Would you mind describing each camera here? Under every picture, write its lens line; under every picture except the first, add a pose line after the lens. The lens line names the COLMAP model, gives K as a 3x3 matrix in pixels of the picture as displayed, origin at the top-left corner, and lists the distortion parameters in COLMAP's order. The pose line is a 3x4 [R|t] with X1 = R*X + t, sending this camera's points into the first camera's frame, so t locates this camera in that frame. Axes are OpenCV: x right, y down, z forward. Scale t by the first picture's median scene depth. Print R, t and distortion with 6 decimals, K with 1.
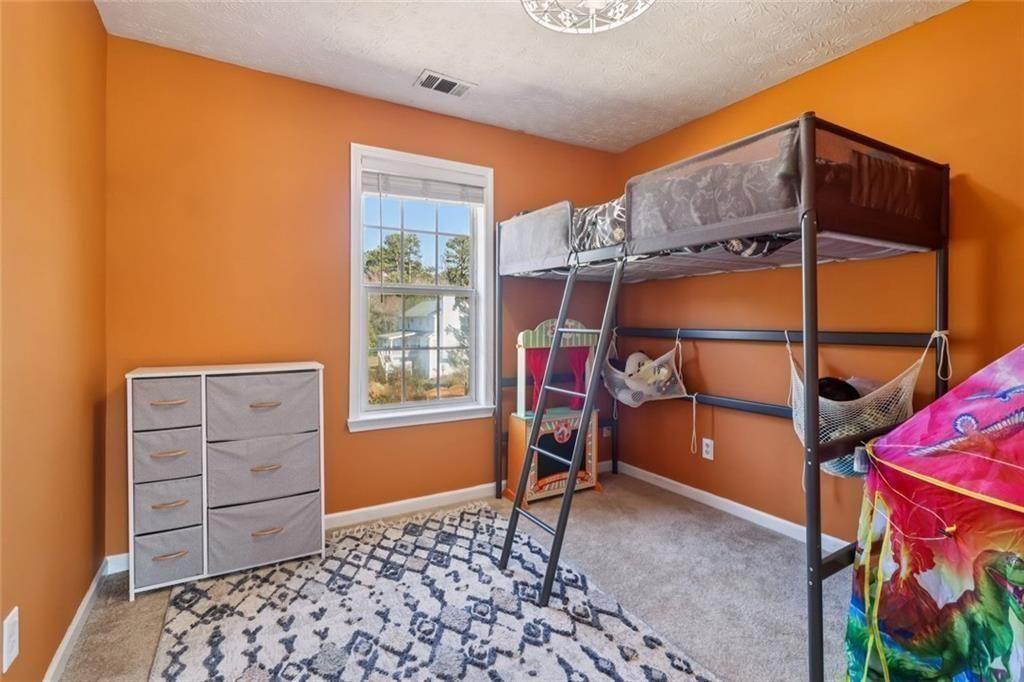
lens RADIAL K [[483.6, 0, 513.4], [0, 483.6, 322.3], [0, 0, 1]] dist [0.002075, -0.000331]
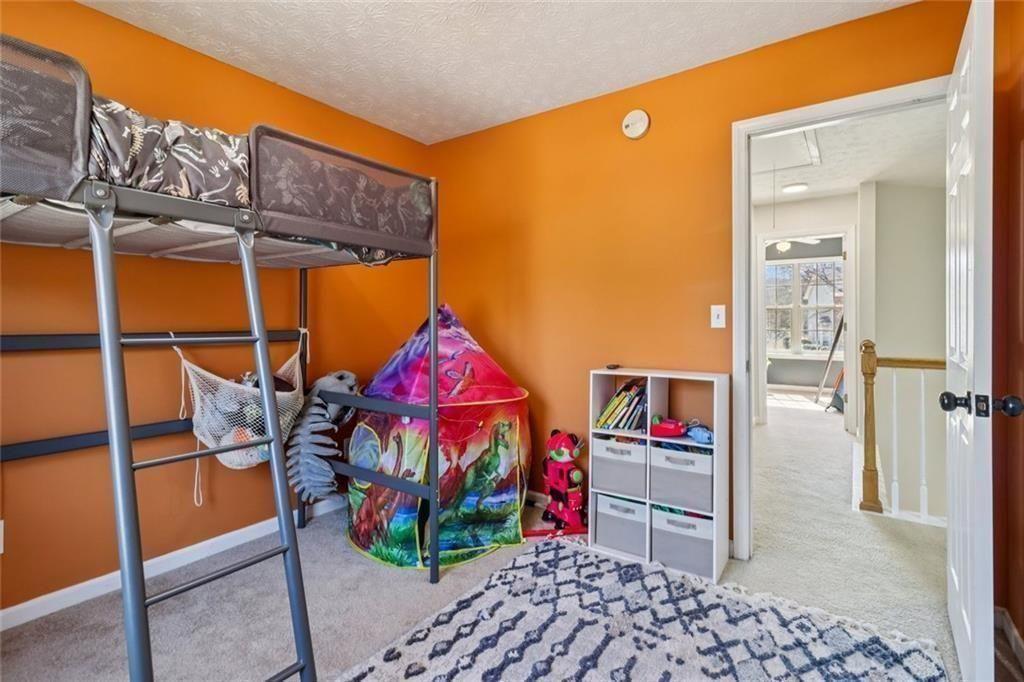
lens RADIAL K [[483.6, 0, 513.4], [0, 483.6, 322.3], [0, 0, 1]] dist [0.002075, -0.000331]
pose [[-0.404513, -0.006016, 0.914512, -0.720197], [0.001679, 0.999972, 0.007321, -0.010562], [-0.914531, 0.004497, -0.404491, 1.215473]]
